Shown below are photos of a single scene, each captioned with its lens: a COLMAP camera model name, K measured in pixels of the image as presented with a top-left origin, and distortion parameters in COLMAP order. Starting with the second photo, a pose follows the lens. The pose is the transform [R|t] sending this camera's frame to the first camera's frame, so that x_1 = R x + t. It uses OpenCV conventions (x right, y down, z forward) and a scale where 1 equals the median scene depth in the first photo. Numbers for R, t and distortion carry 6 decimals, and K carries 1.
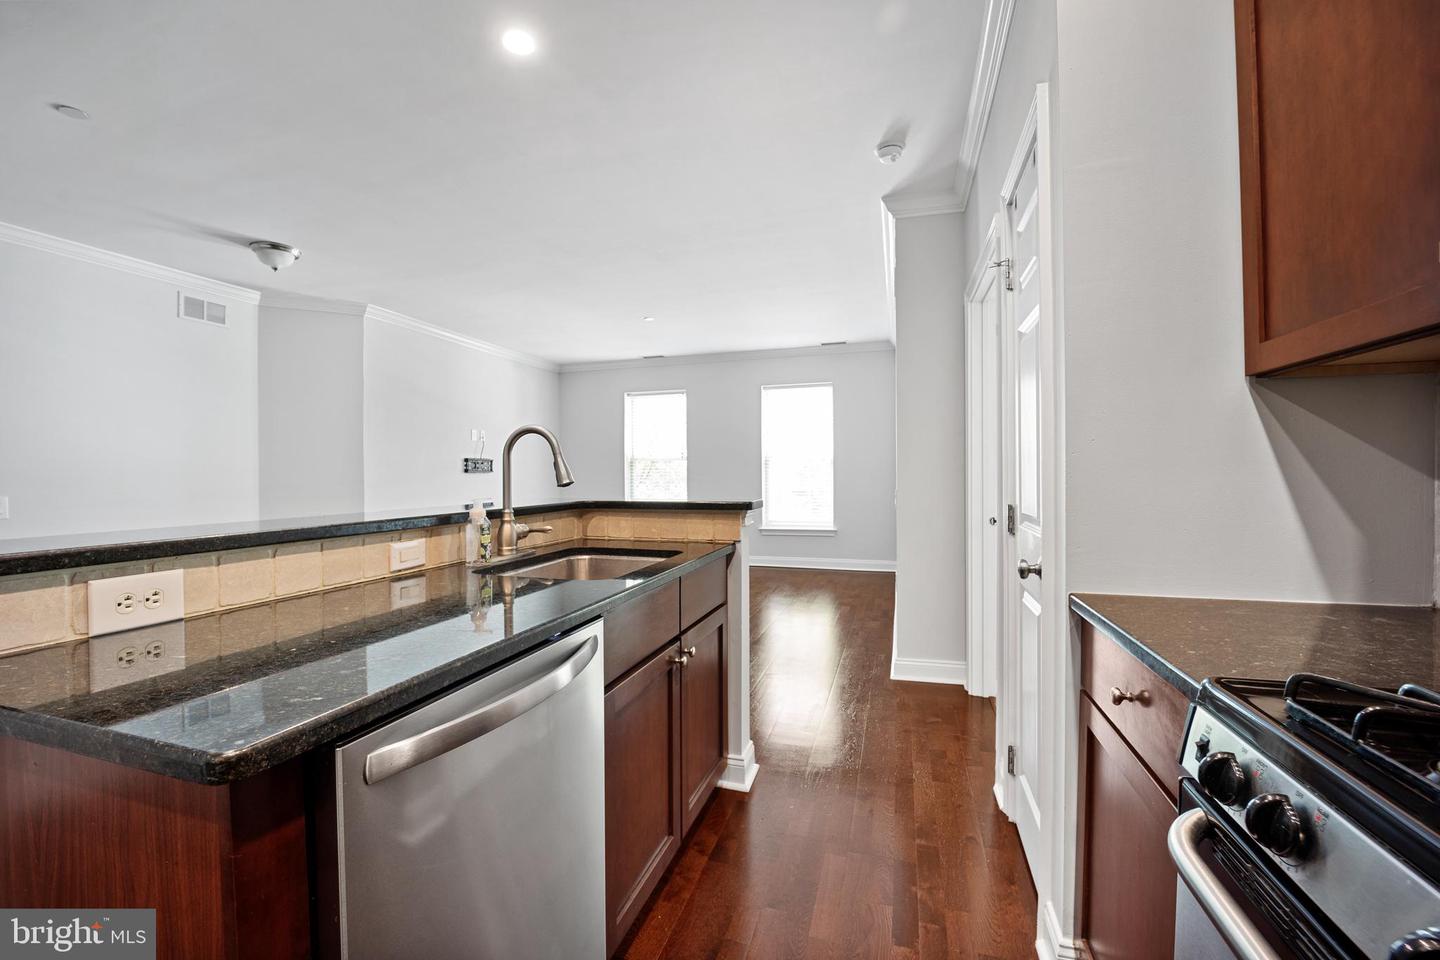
lens RADIAL K [[601.0, 0, 724.3], [0, 601.0, 480.9], [0, 0, 1]] dist [-0.004202, 0.000668]
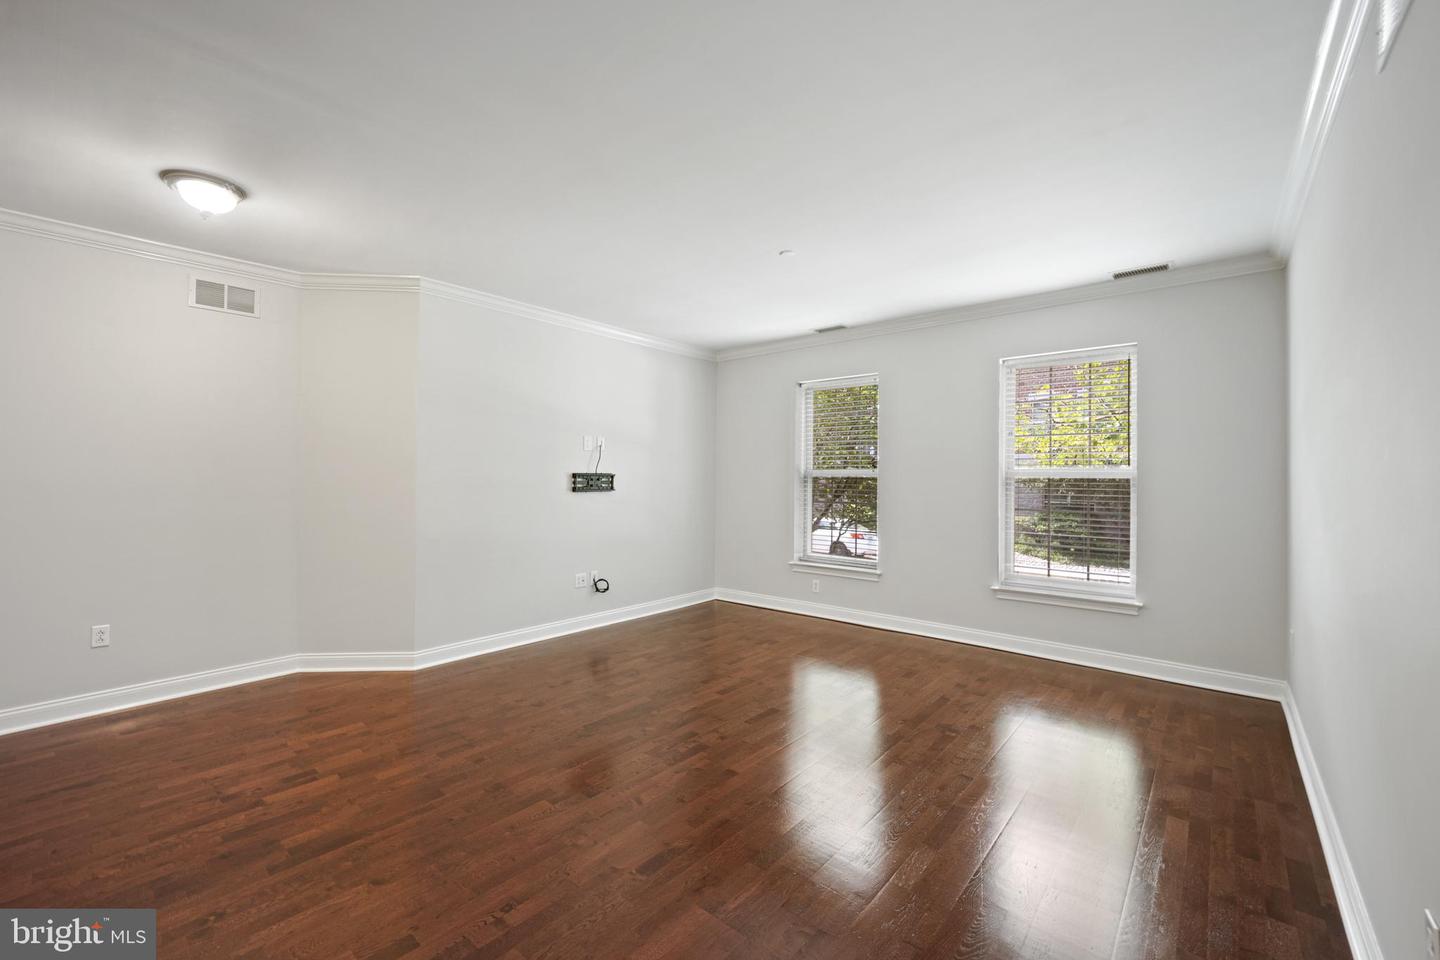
lens RADIAL K [[555.3, 0, 745.3], [0, 555.3, 473.3], [0, 0, 1]] dist [-0.005020, -0.000032]
pose [[0.913775, 0.010840, -0.406075, 0.063575], [-0.016313, 0.999817, -0.010018, -0.033577], [0.405892, 0.015779, 0.913785, 0.427893]]
